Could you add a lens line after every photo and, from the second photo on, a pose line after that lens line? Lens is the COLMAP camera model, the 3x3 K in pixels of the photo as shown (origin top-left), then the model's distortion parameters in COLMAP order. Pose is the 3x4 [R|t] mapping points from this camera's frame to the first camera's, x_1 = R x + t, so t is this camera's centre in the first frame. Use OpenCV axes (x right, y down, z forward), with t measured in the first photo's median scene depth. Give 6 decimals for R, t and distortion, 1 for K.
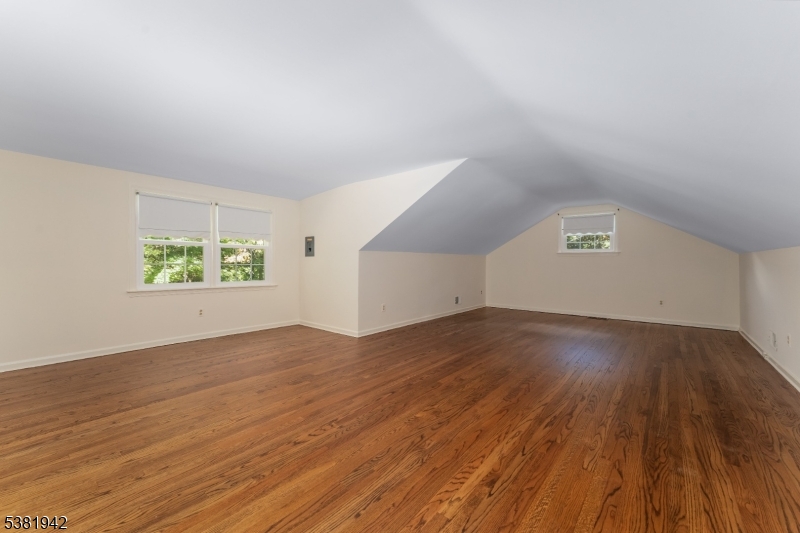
lens RADIAL K [[325.7, 0, 395.0], [0, 325.7, 265.1], [0, 0, 1]] dist [0.007672, -0.000675]
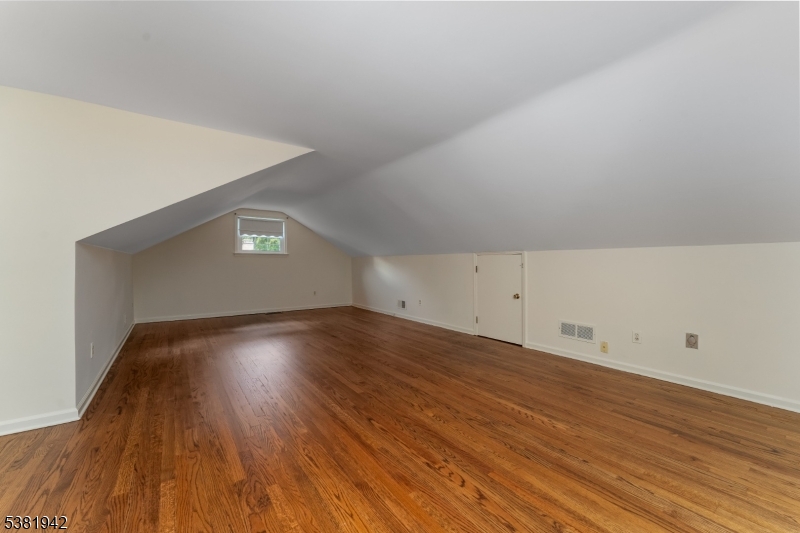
lens RADIAL K [[325.7, 0, 397.1], [0, 325.7, 262.5], [0, 0, 1]] dist [0.007672, -0.000675]
pose [[0.254476, -0.004554, 0.967068, -0.931791], [0.010733, 0.999941, 0.001884, -0.016199], [-0.967019, 0.009900, 0.254510, 0.833664]]
